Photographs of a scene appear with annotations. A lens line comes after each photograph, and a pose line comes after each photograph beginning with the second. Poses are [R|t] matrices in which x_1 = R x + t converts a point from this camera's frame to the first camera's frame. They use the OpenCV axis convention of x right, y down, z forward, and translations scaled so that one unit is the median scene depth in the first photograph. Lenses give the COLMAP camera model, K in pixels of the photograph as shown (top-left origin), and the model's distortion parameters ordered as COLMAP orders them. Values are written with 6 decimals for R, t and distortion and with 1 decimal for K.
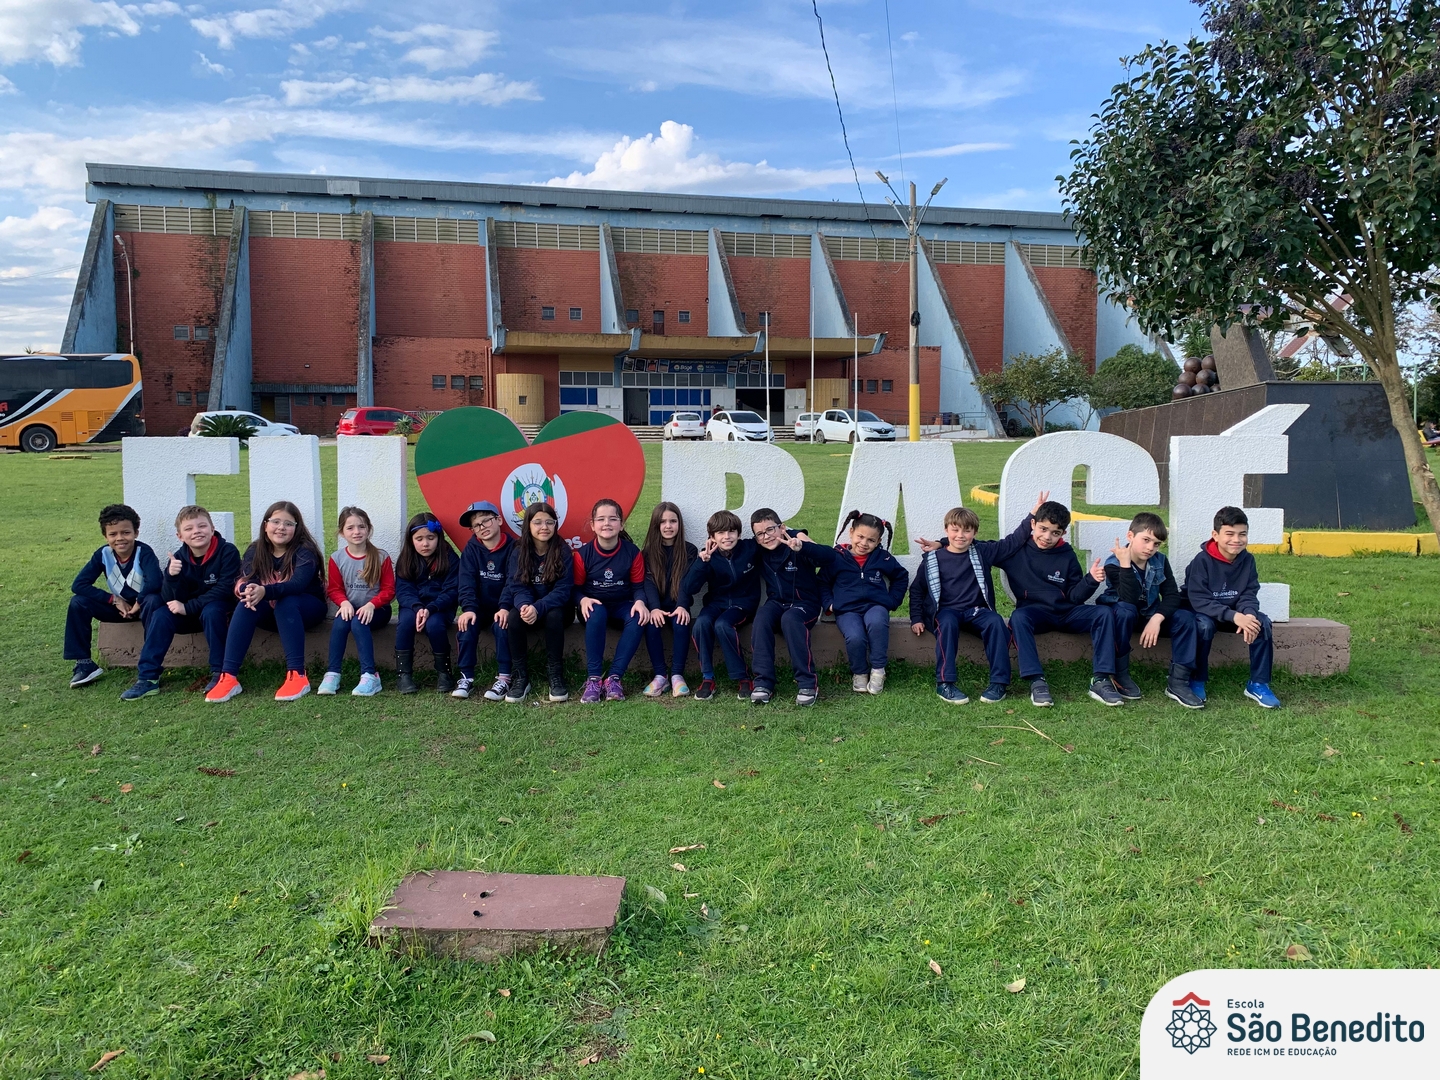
lens RADIAL K [[1096.1, 0, 718.1], [0, 1096.1, 531.4], [0, 0, 1]] dist [0.028709, -0.020578]
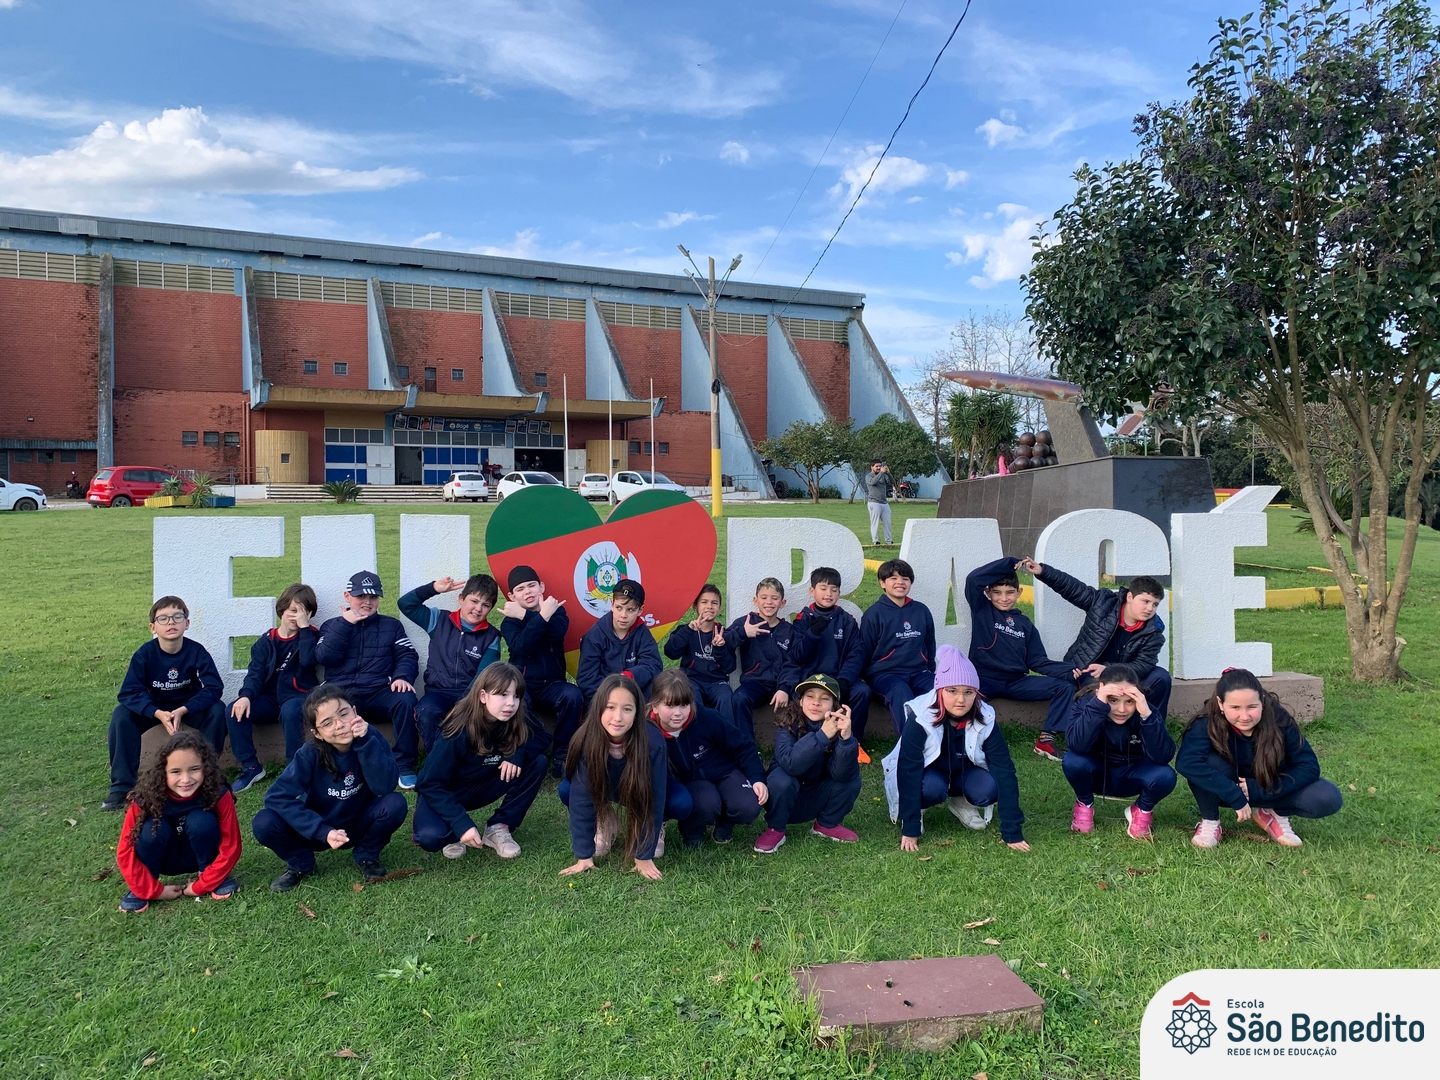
lens RADIAL K [[1096.1, 0, 711.4], [0, 1096.1, 517.7], [0, 0, 1]] dist [0.028709, -0.020578]
pose [[0.974475, -0.004437, 0.224452, -0.090448], [0.018992, 0.997850, -0.062730, -0.005944], [-0.223691, 0.065391, 0.972464, 0.002802]]
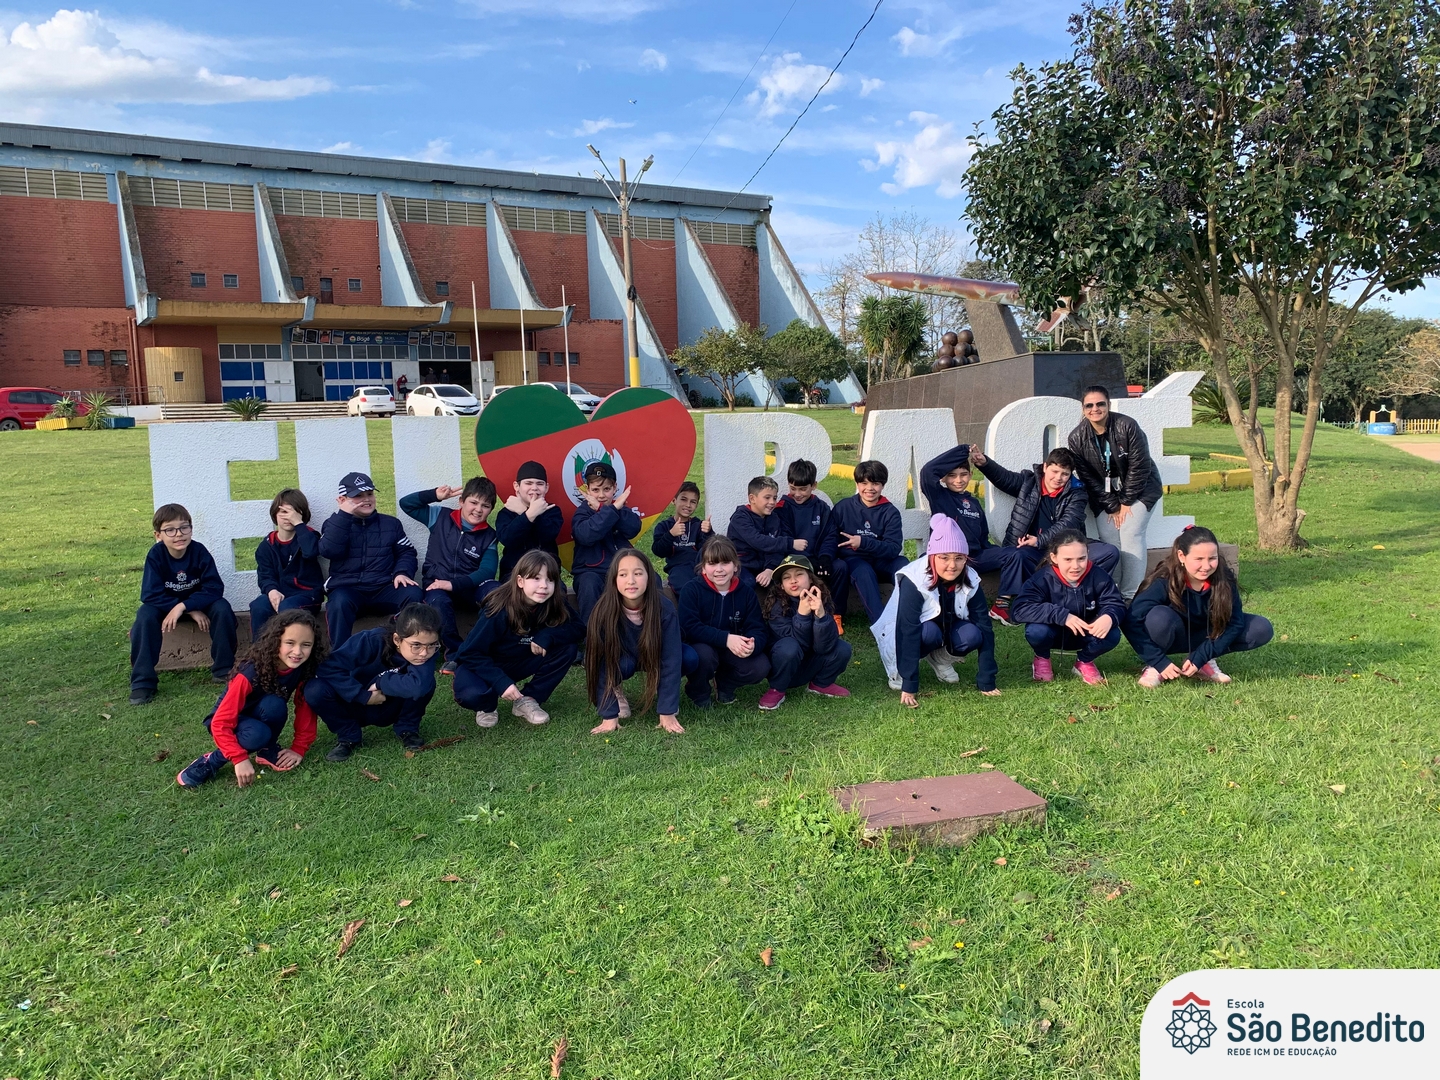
lens RADIAL K [[1096.1, 0, 713.5], [0, 1096.1, 530.3], [0, 0, 1]] dist [0.028709, -0.020578]
pose [[0.950620, -0.058214, 0.304849, -0.115283], [0.050618, 0.998180, 0.032770, -0.000966], [-0.306202, -0.015721, 0.951837, -0.008640]]
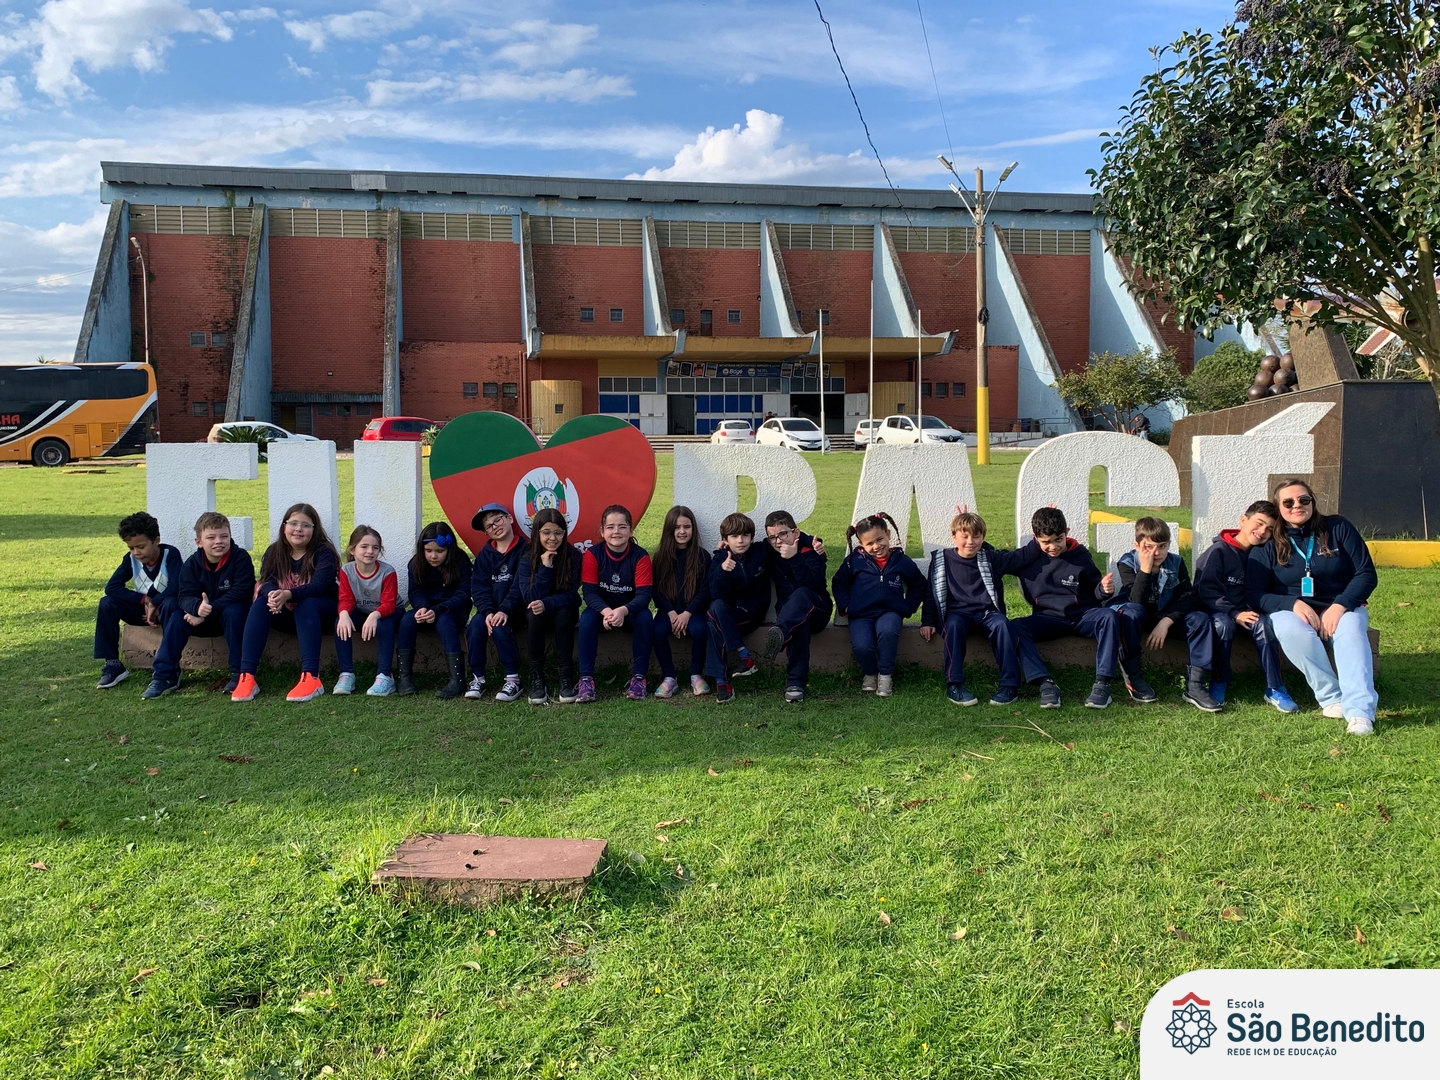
lens RADIAL K [[1211.8, 0, 713.5], [0, 1211.8, 531.1], [0, 0, 1]] dist [0.051269, -0.057068]
pose [[0.998629, -0.002088, -0.052296, 0.013010], [0.001161, 0.999842, -0.017752, 0.004934], [0.052324, 0.017667, 0.998474, -0.030478]]
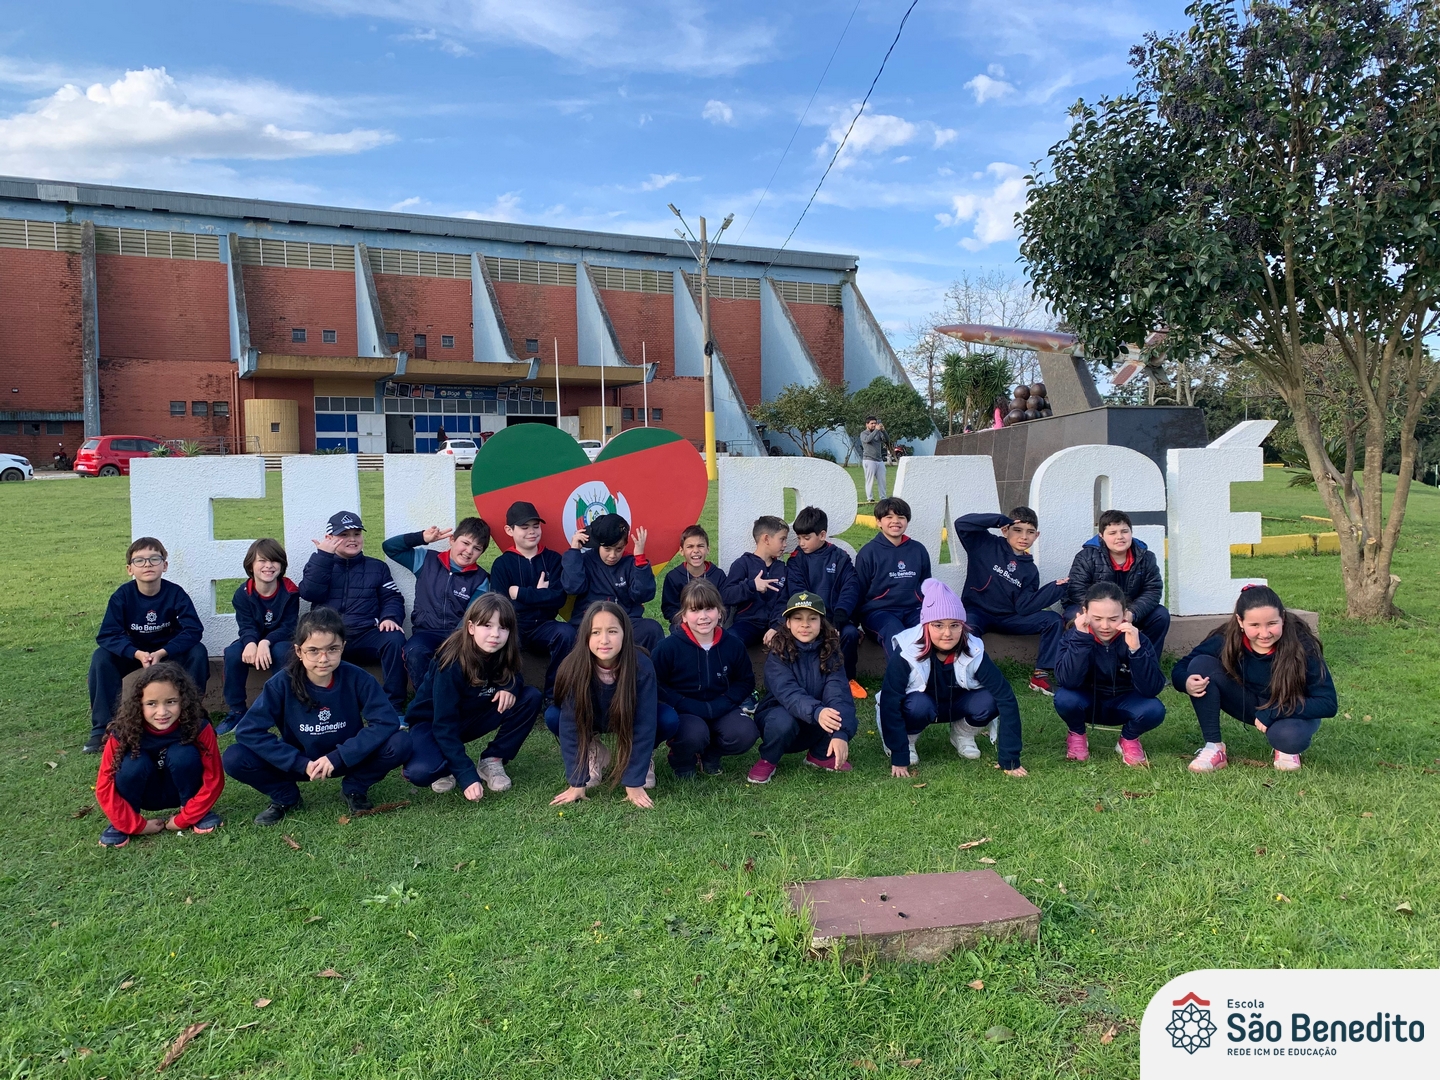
lens RADIAL K [[1096.1, 0, 718.9], [0, 1096.1, 522.0], [0, 0, 1]] dist [0.028709, -0.020578]
pose [[0.971776, -0.022891, 0.234794, -0.088283], [0.030829, 0.999069, -0.030193, 0.002167], [-0.233884, 0.036579, 0.971576, 0.007660]]
